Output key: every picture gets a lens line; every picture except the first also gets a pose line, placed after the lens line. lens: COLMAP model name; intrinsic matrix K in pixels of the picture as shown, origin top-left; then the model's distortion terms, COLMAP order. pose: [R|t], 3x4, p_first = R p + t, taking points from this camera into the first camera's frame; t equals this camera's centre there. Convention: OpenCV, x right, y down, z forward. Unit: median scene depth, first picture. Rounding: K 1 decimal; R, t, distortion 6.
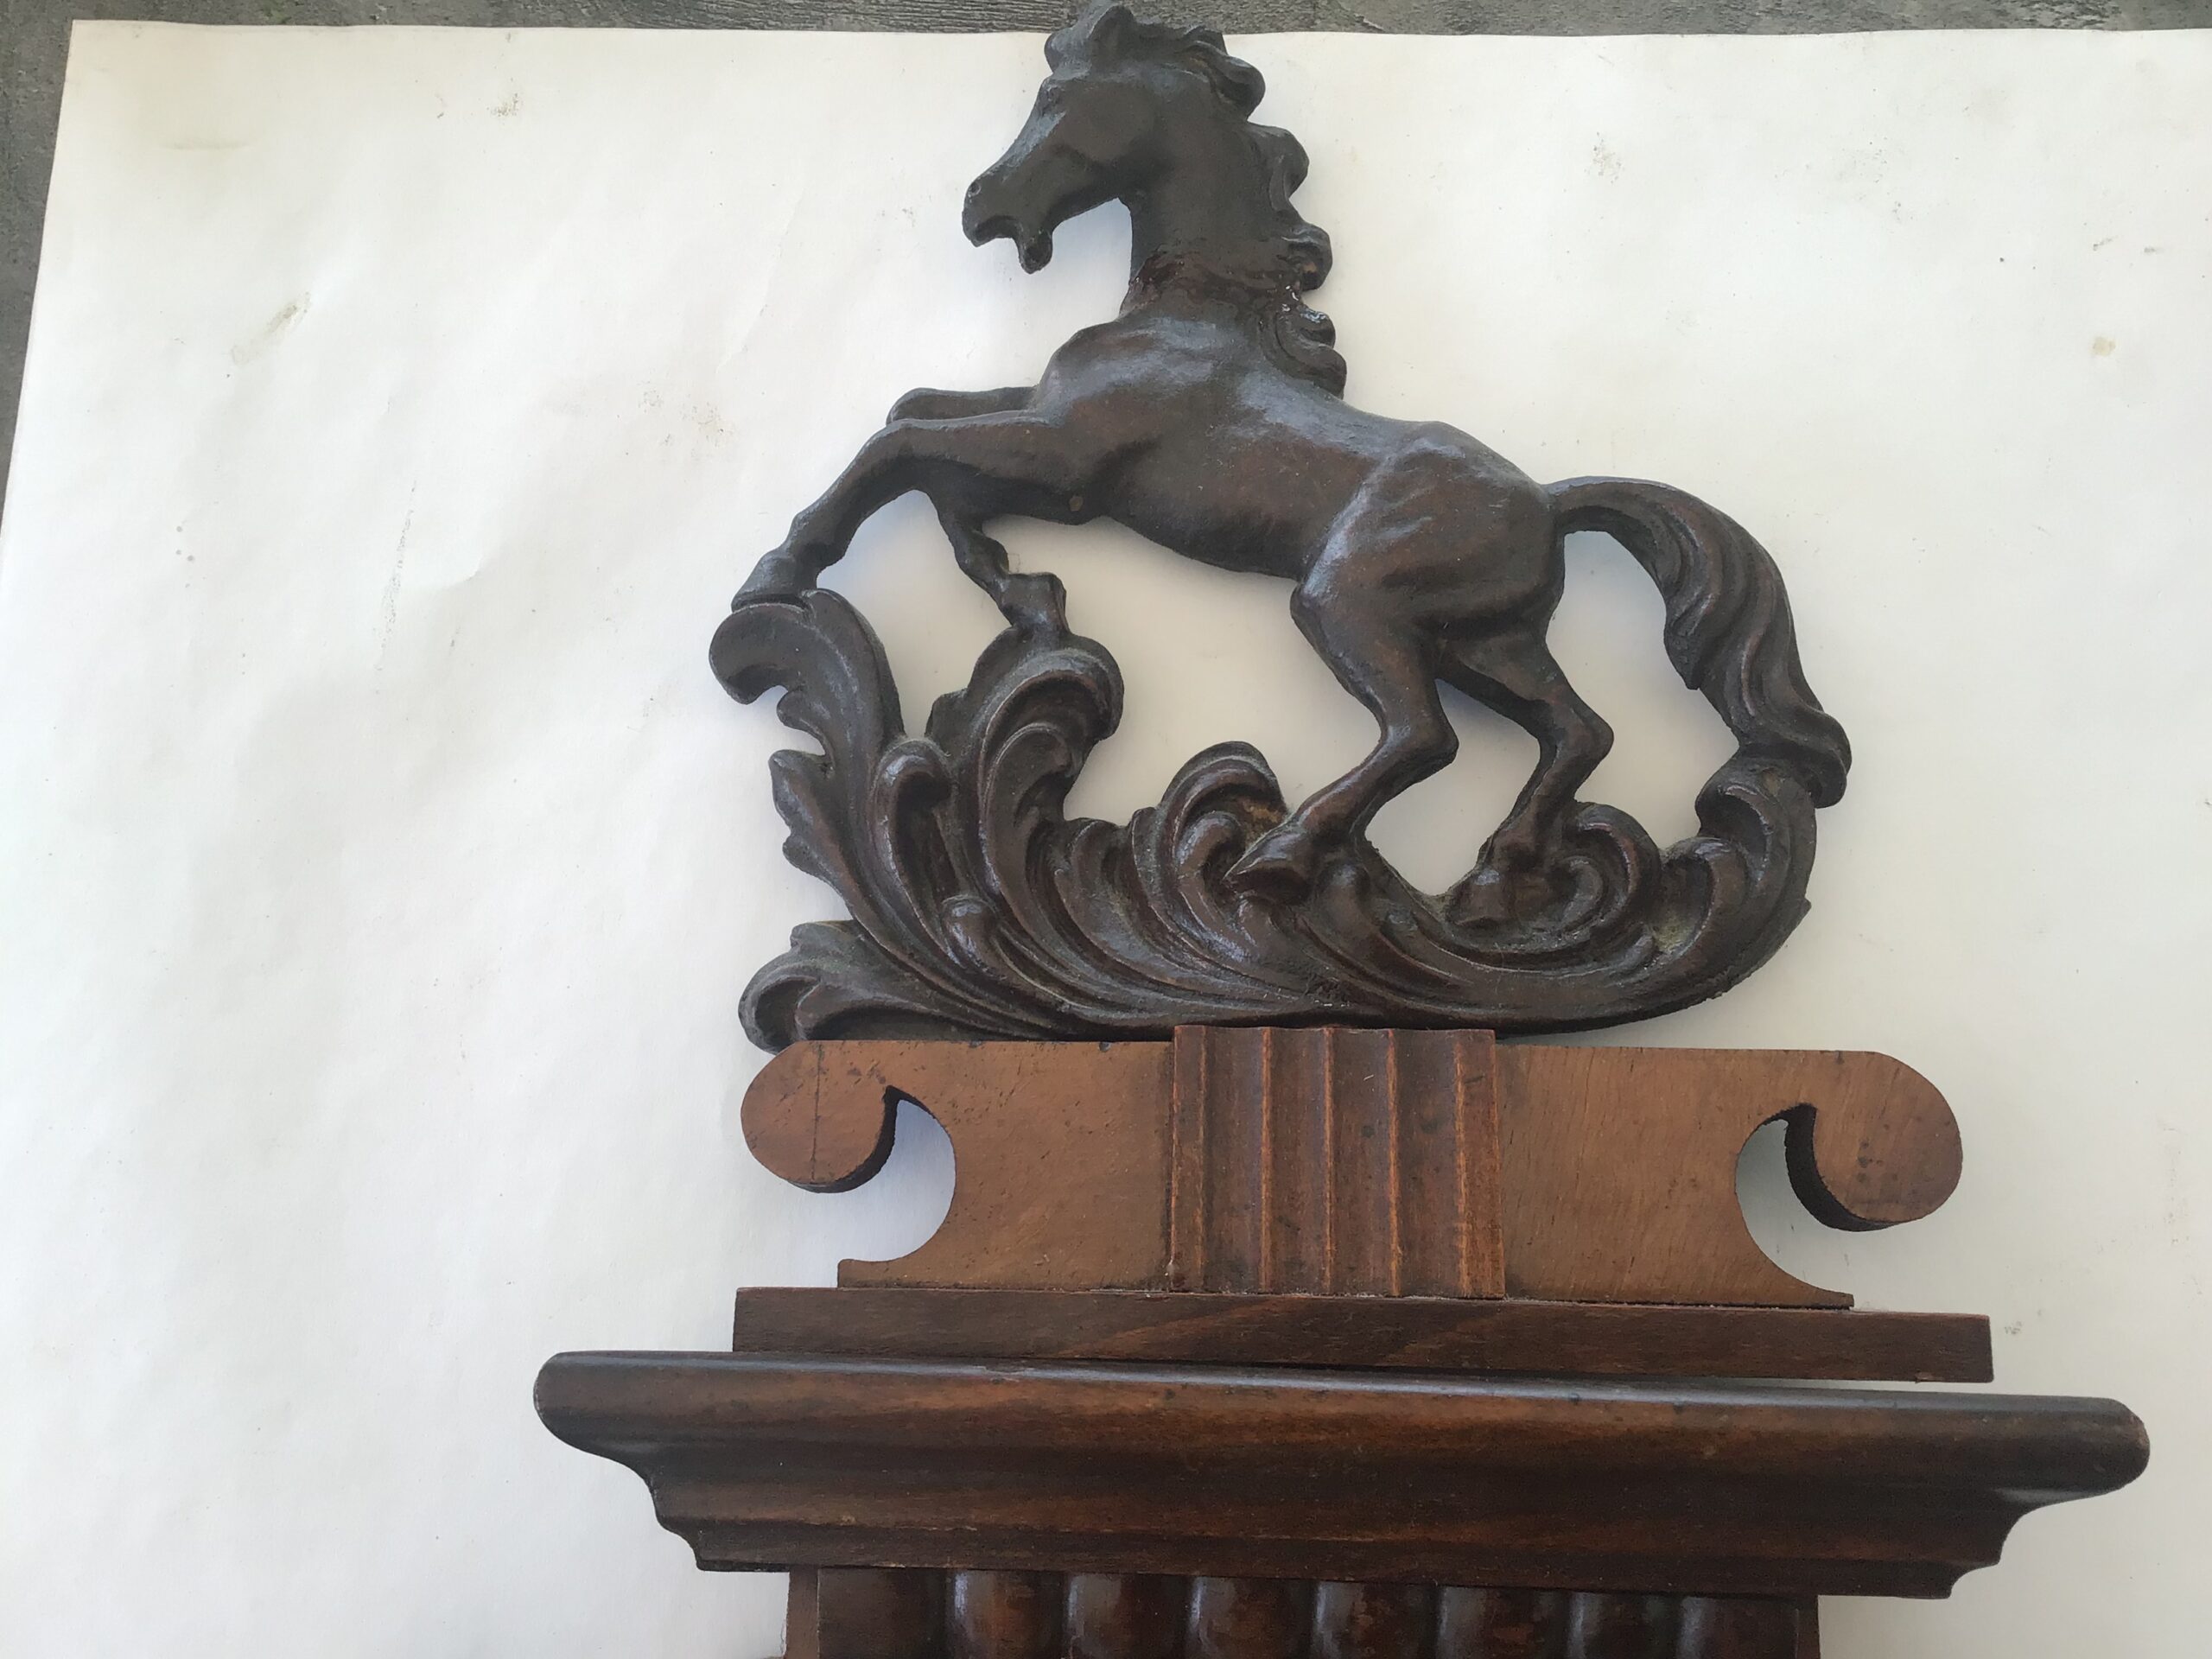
lens RADIAL K [[2029.2, 0, 1106.0], [0, 2029.2, 829.5], [0, 0, 1]] dist [0.107117, -0.214710]
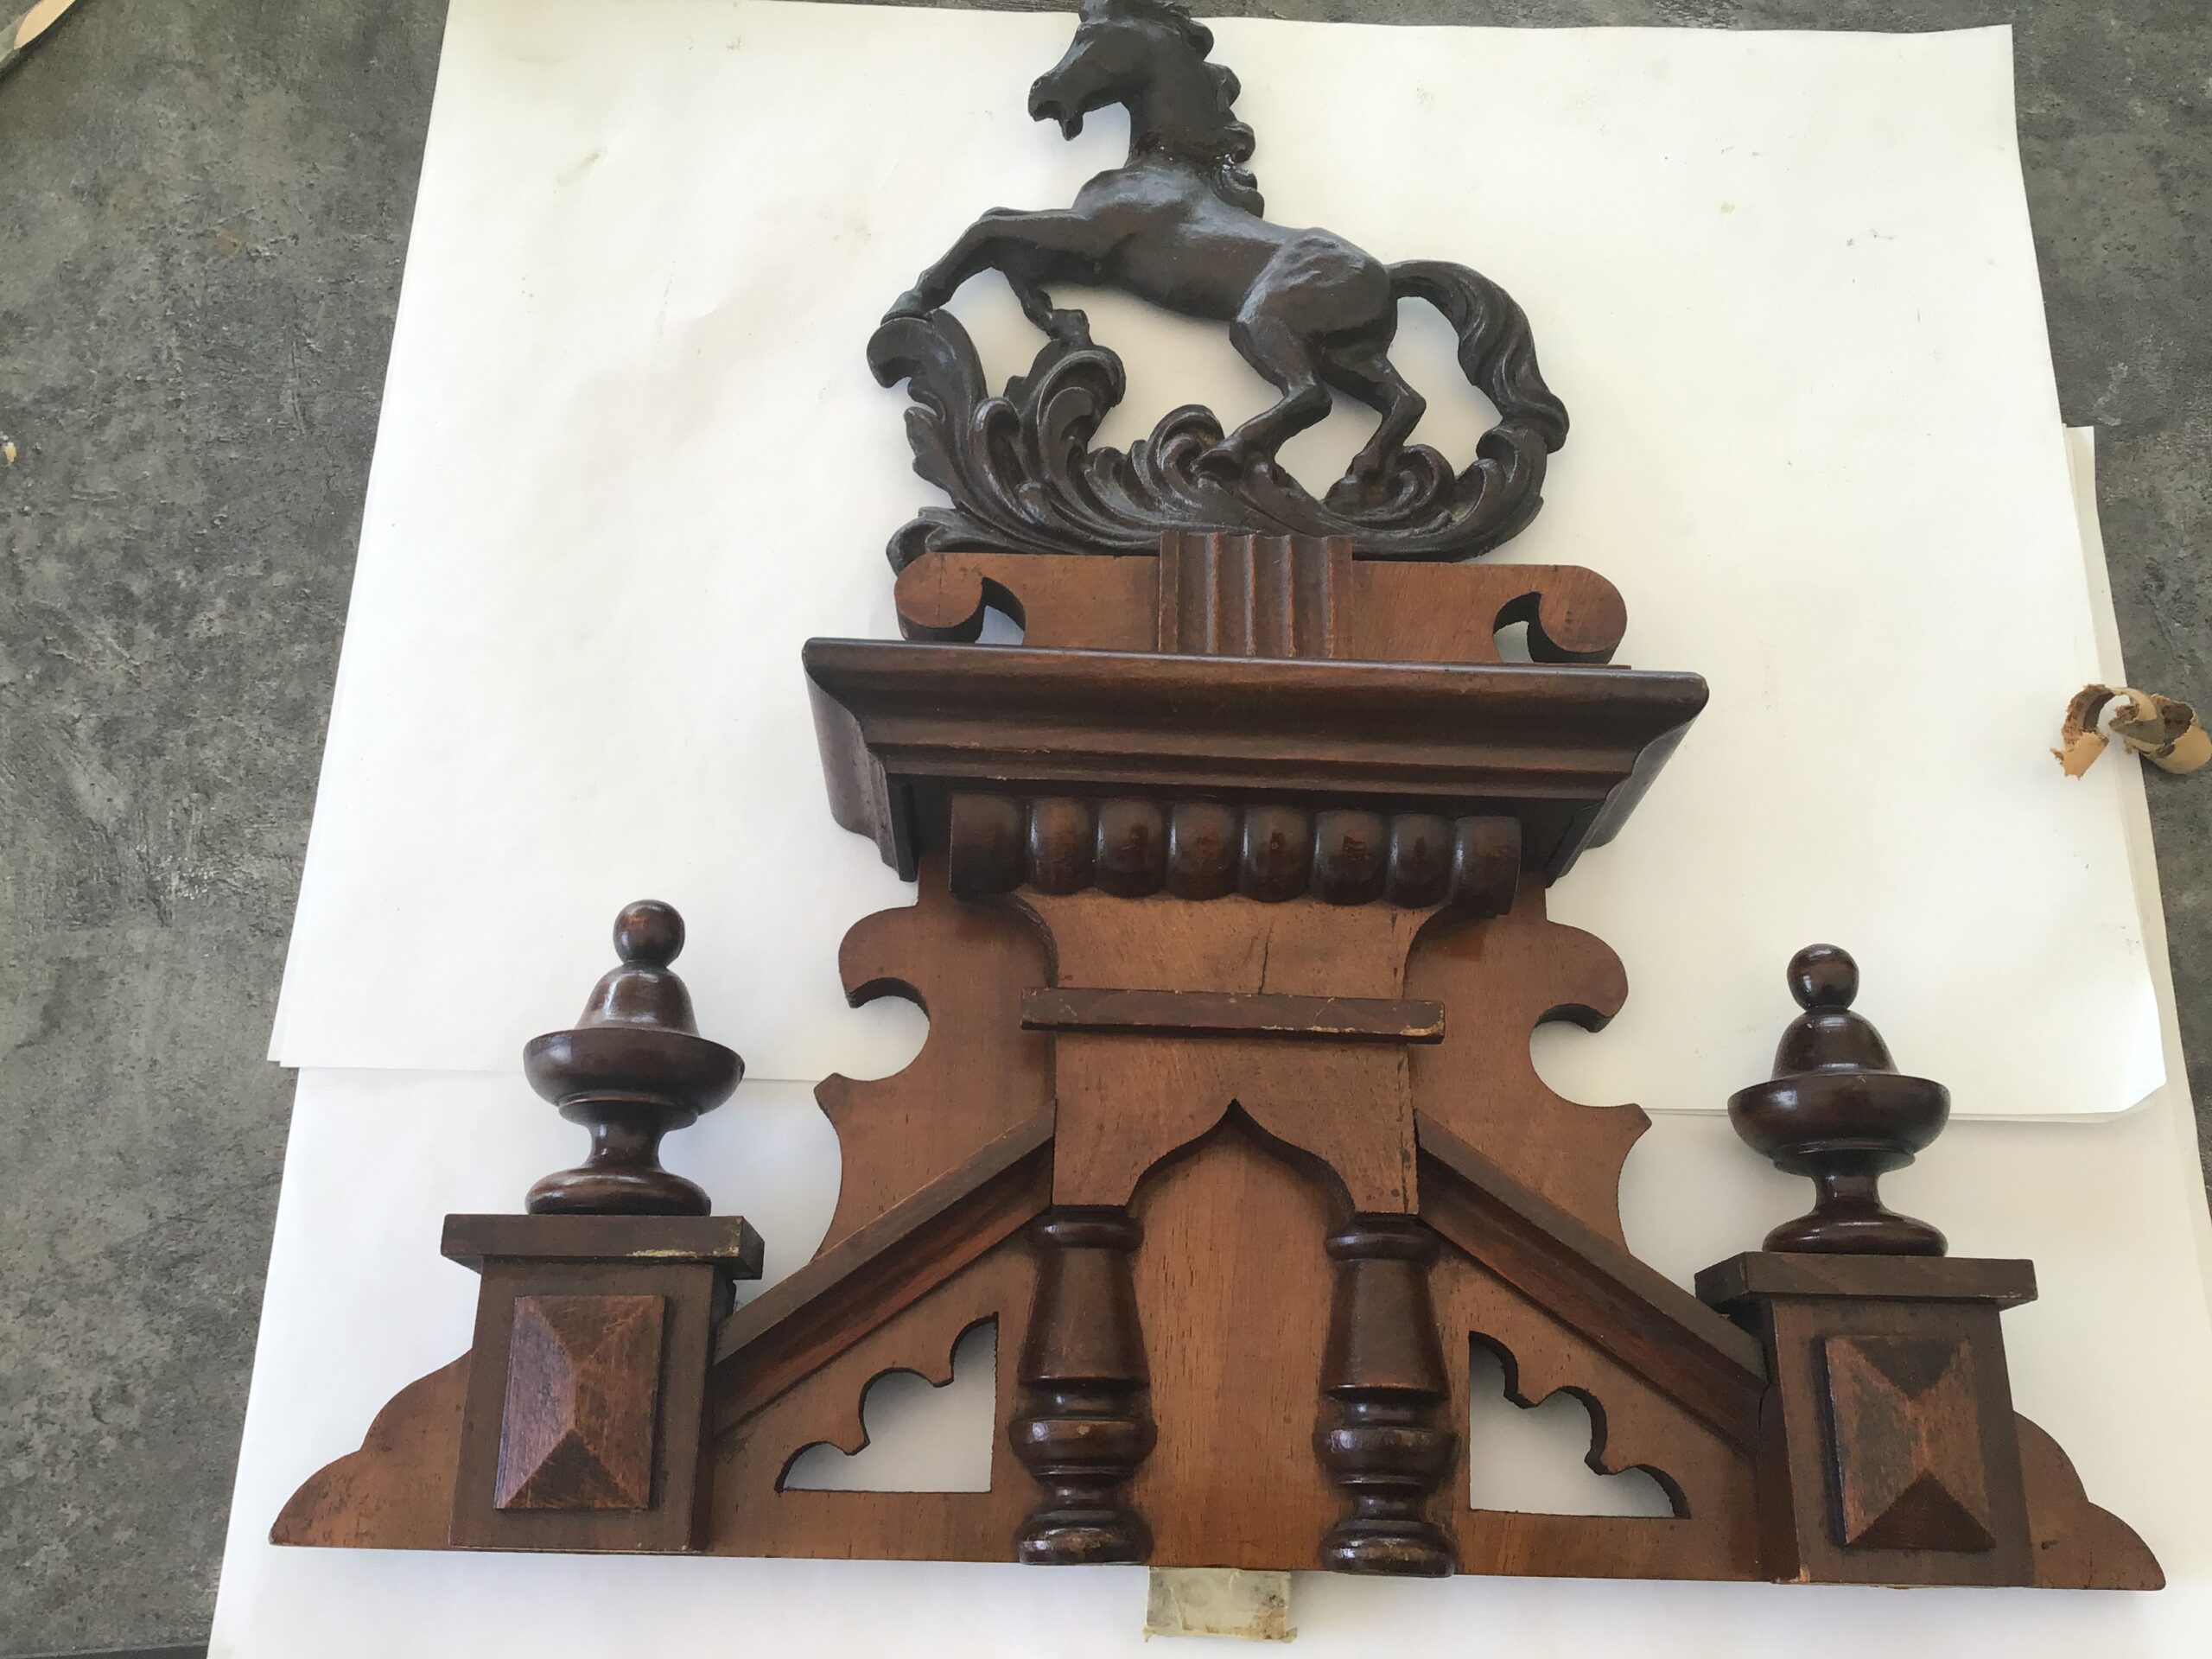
lens RADIAL K [[1999.1, 0, 1093.5], [0, 1999.1, 838.5], [0, 0, 1]] dist [0.124064, -0.274159]
pose [[0.998926, 0.020119, 0.041732, -0.075601], [-0.014854, 0.992316, -0.122834, 0.487422], [-0.043883, 0.122082, 0.991549, -0.530717]]
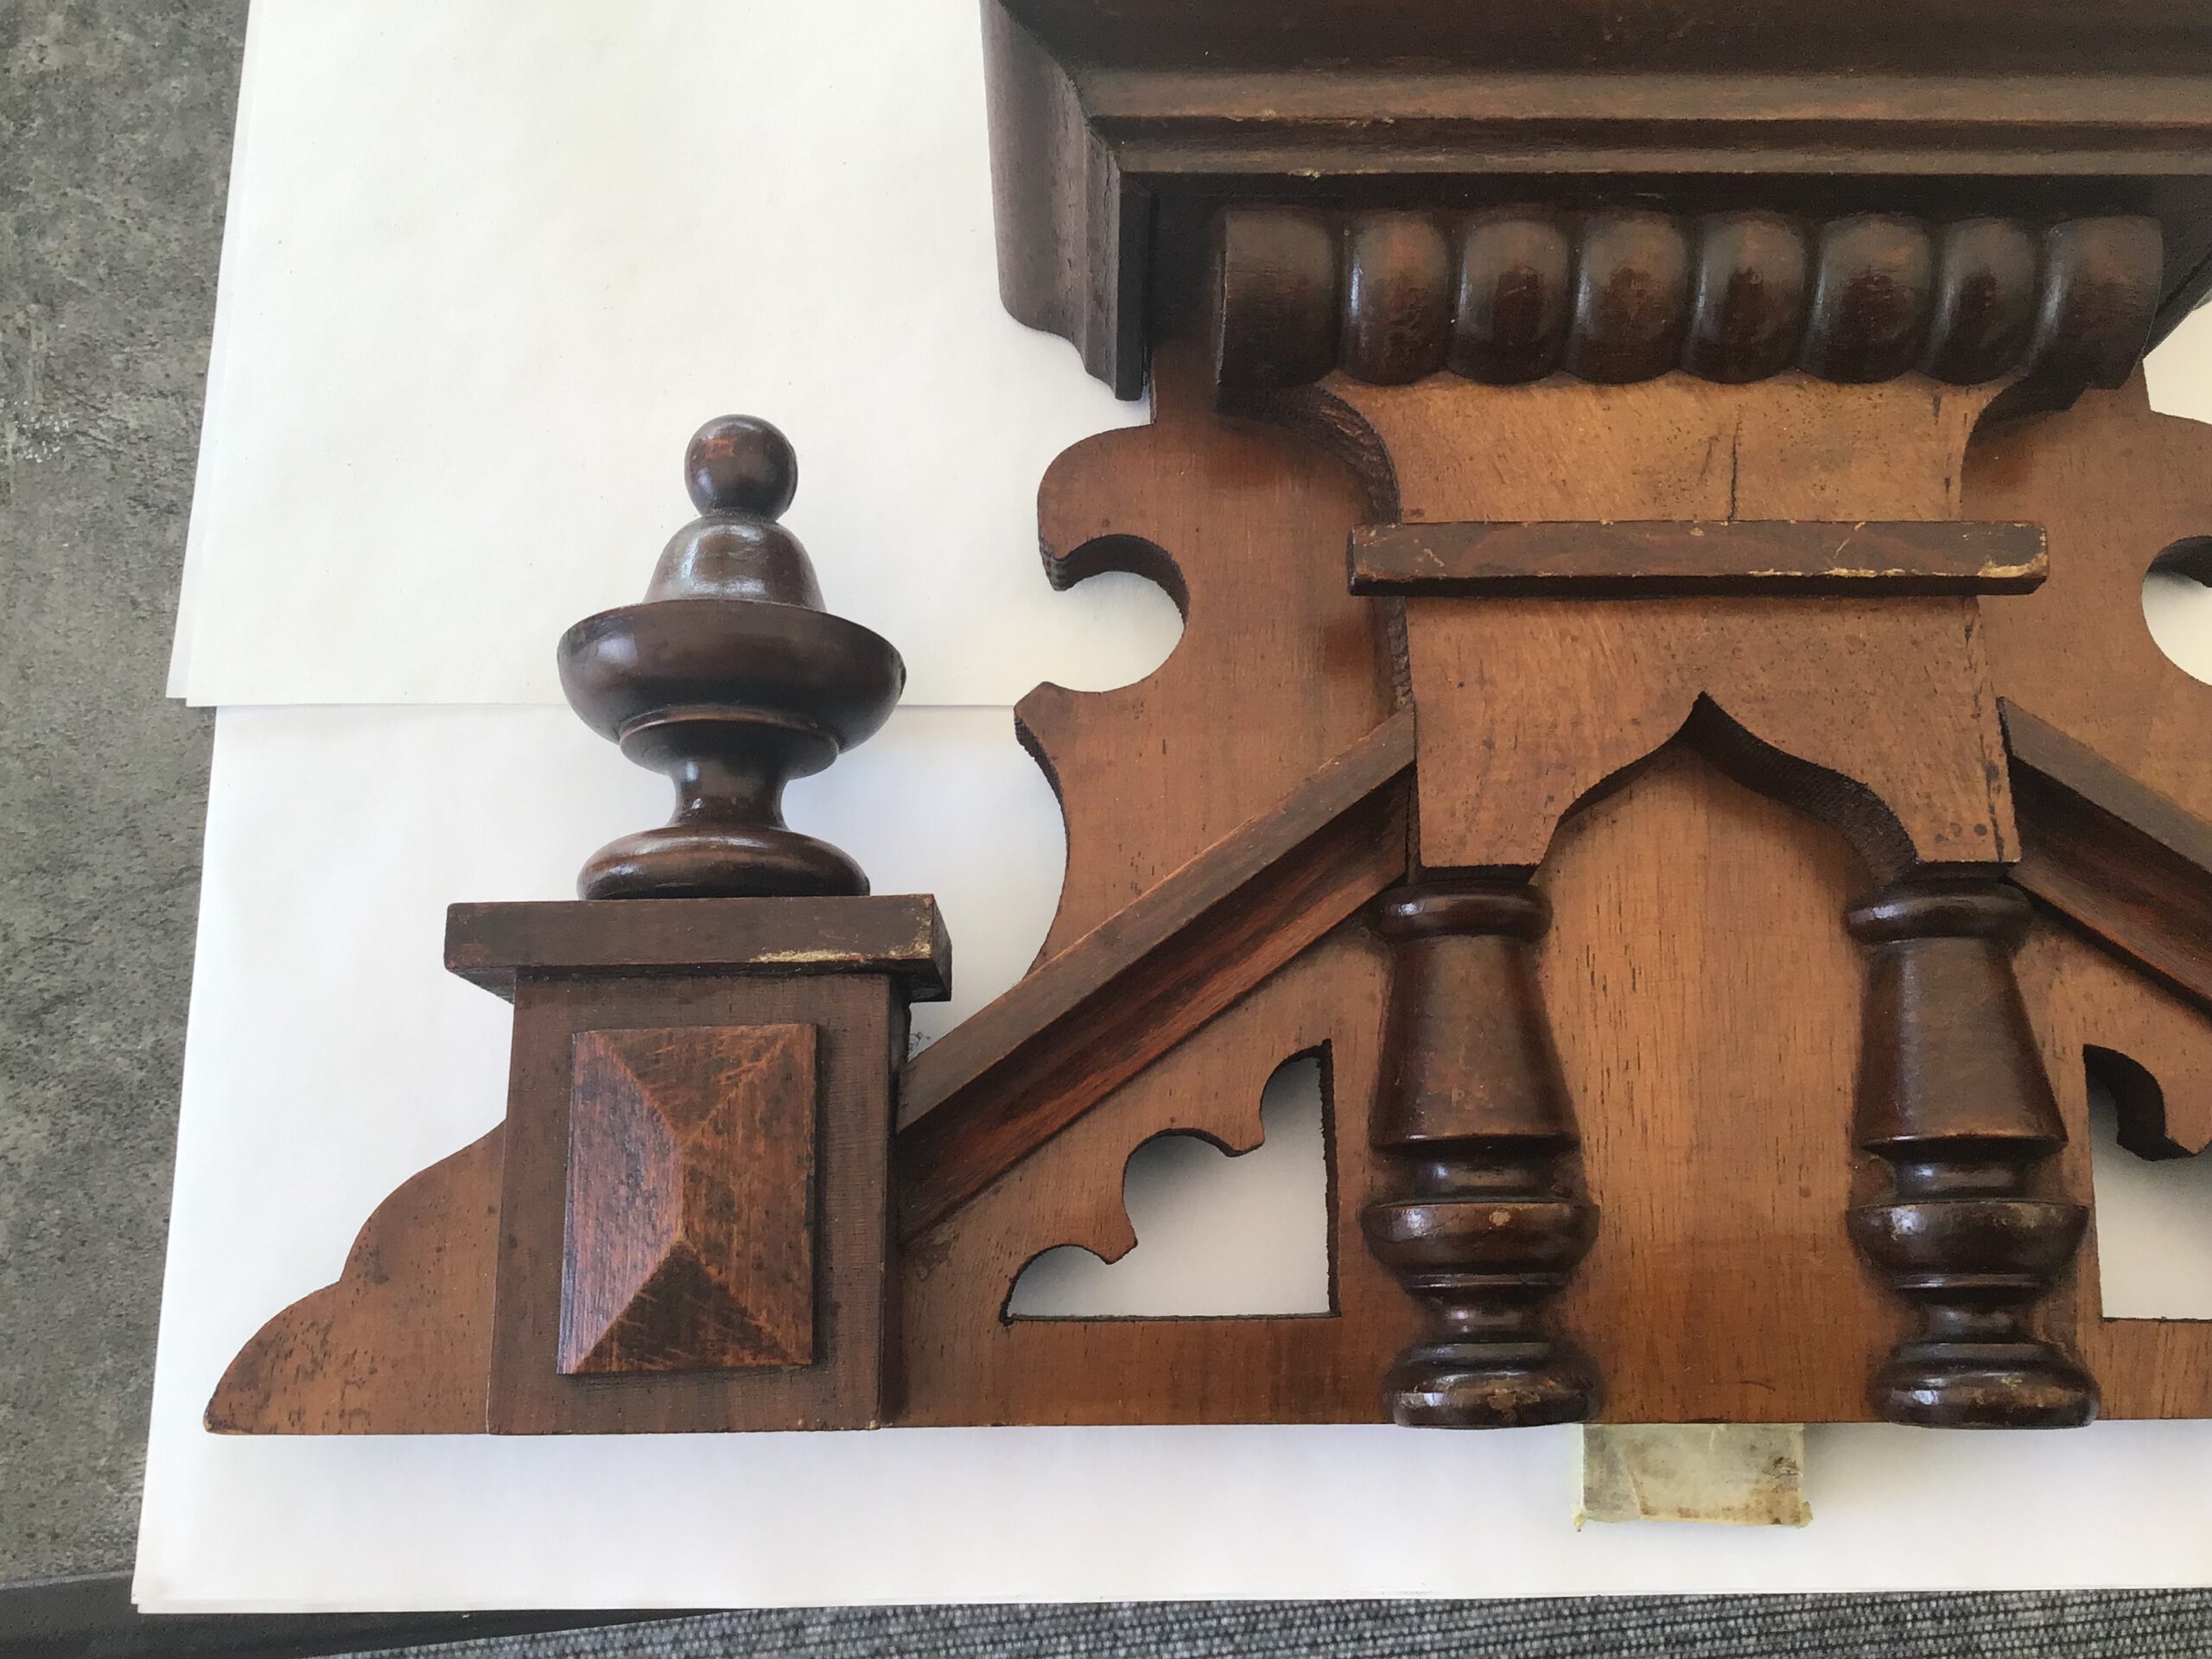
lens RADIAL K [[2029.2, 0, 1106.0], [0, 2029.2, 829.5], [0, 0, 1]] dist [0.107117, -0.214710]
pose [[0.999338, -0.017671, 0.031789, -0.194930], [0.018089, 0.999753, -0.012914, 0.556608], [-0.031553, 0.013480, 0.999411, -0.024466]]
